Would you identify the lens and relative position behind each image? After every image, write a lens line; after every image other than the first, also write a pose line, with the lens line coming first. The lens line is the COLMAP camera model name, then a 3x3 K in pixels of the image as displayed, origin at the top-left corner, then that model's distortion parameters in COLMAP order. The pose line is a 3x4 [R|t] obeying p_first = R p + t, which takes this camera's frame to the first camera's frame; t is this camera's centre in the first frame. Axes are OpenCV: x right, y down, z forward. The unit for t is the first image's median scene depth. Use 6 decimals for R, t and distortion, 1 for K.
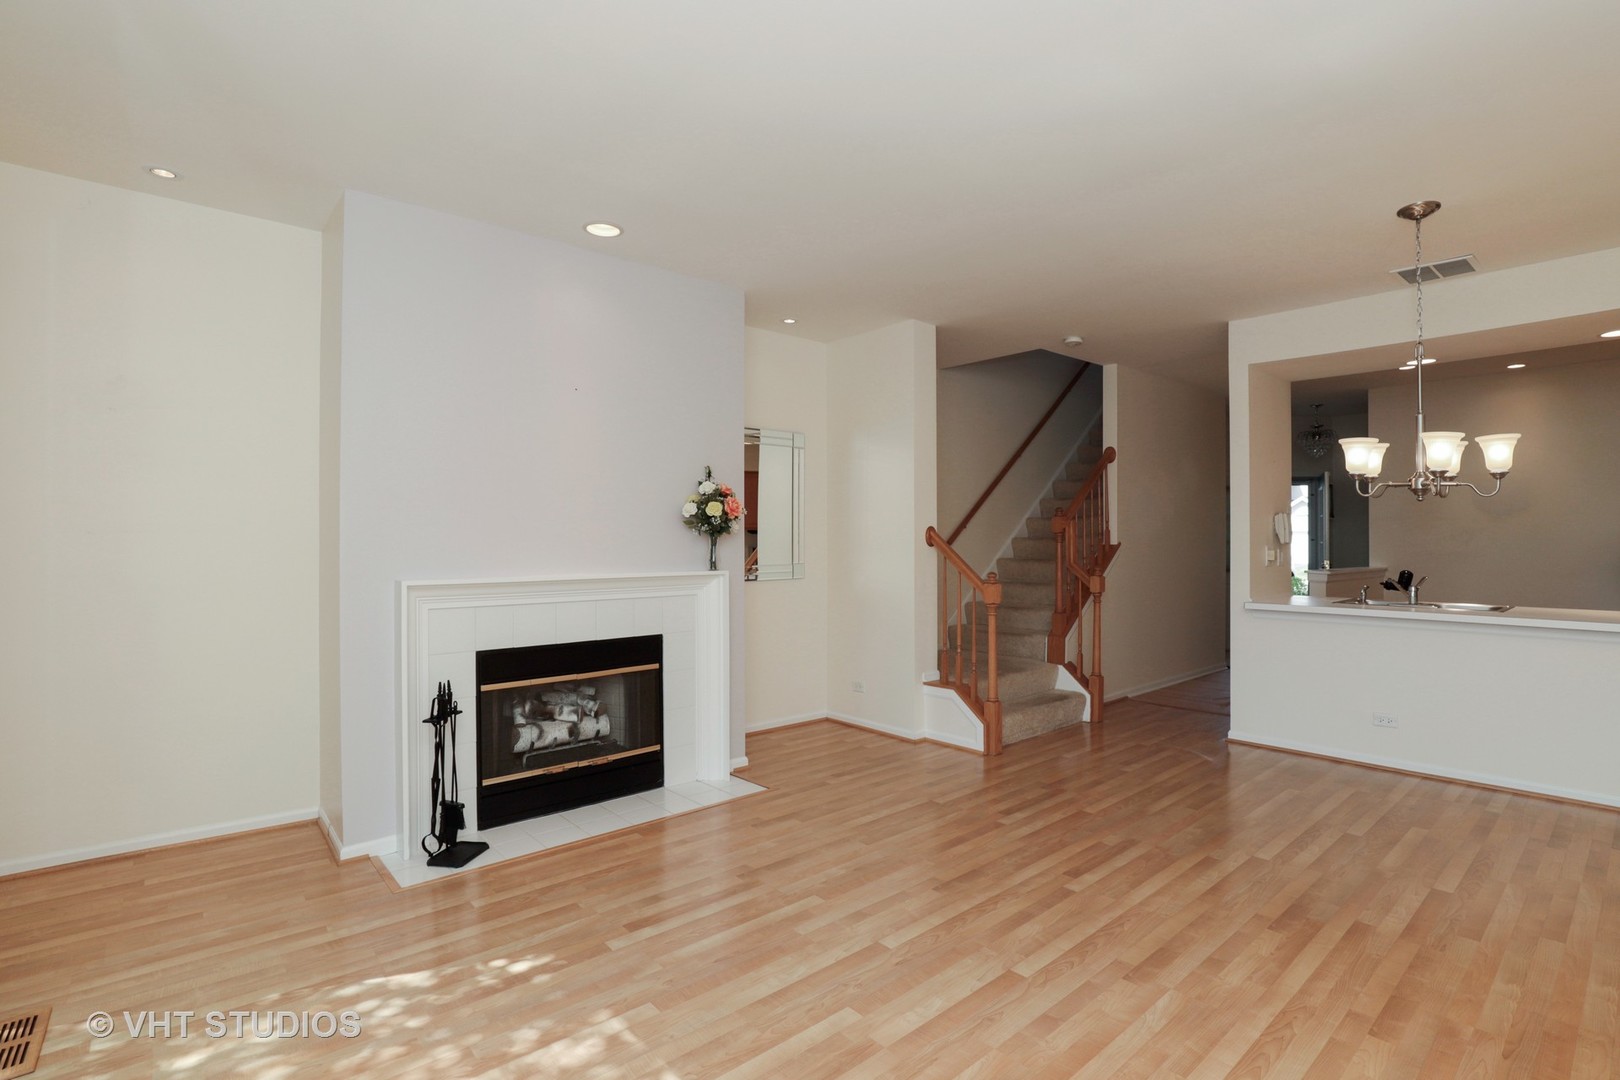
lens RADIAL K [[780.1, 0, 824.4], [0, 780.1, 537.7], [0, 0, 1]] dist [-0.025117, 0.001775]
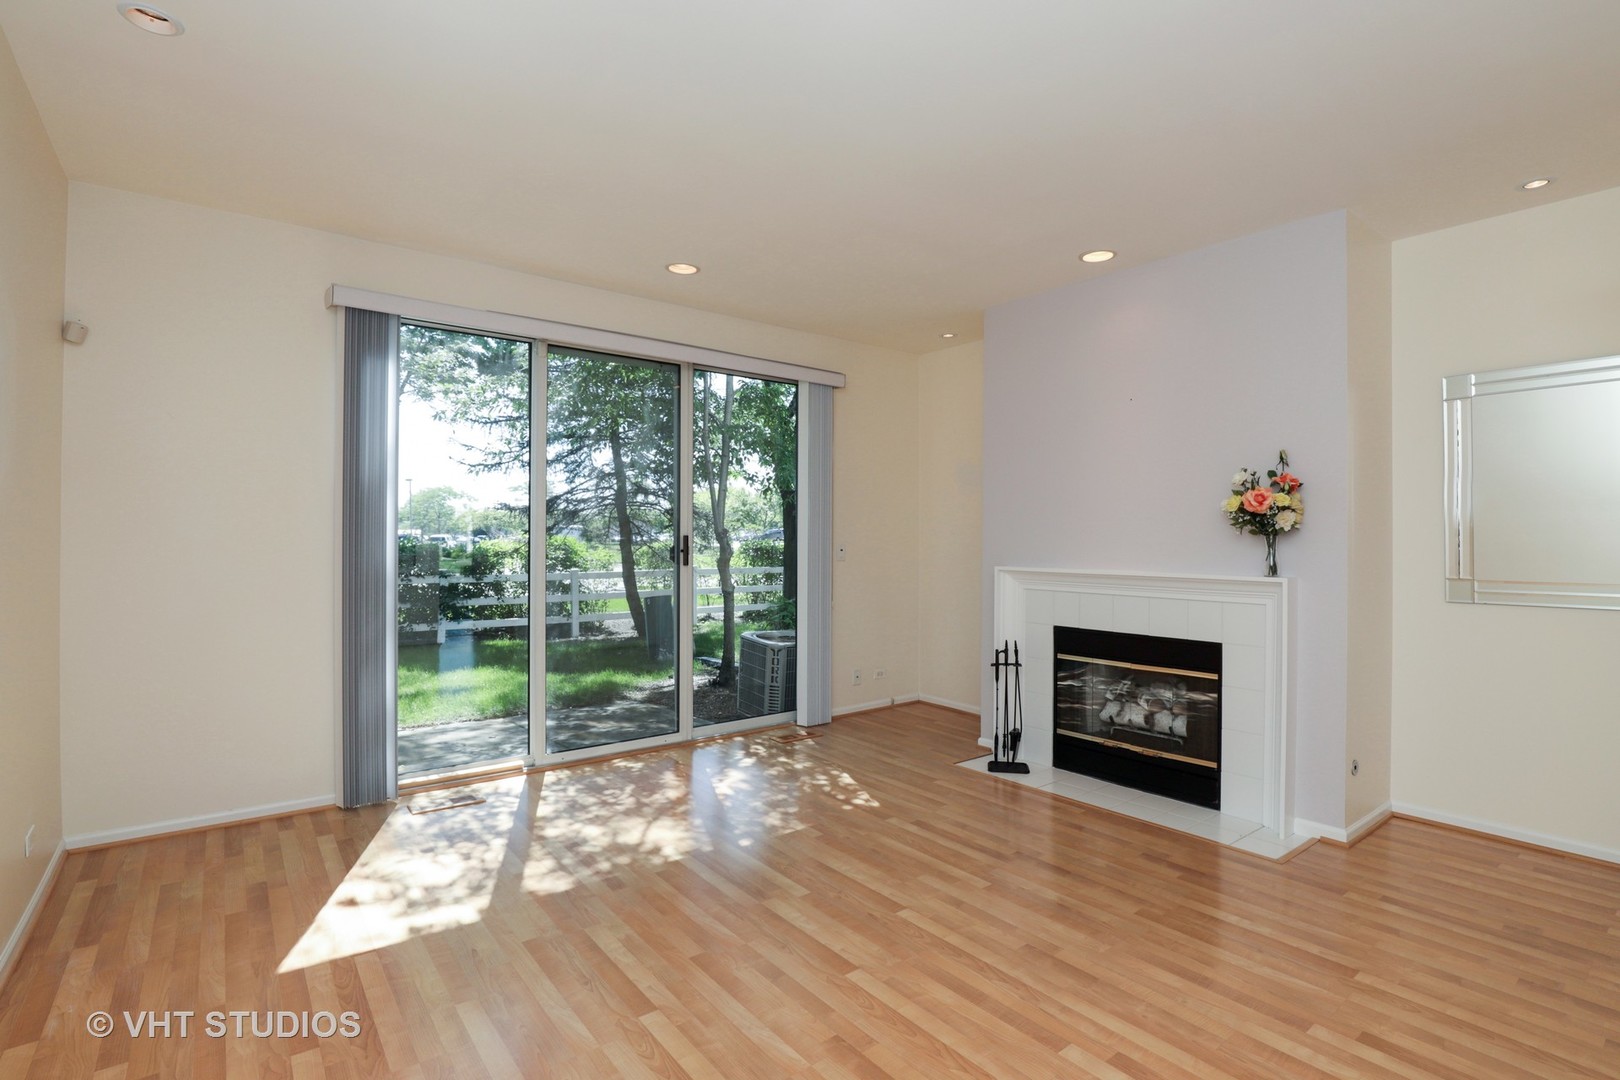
lens RADIAL K [[780.1, 0, 819.9], [0, 780.1, 535.1], [0, 0, 1]] dist [-0.025117, 0.001775]
pose [[-0.066740, -0.003067, -0.997766, 0.787736], [-0.000125, 0.999995, -0.003065, 0.000816], [0.997770, -0.000080, -0.066740, 0.643359]]
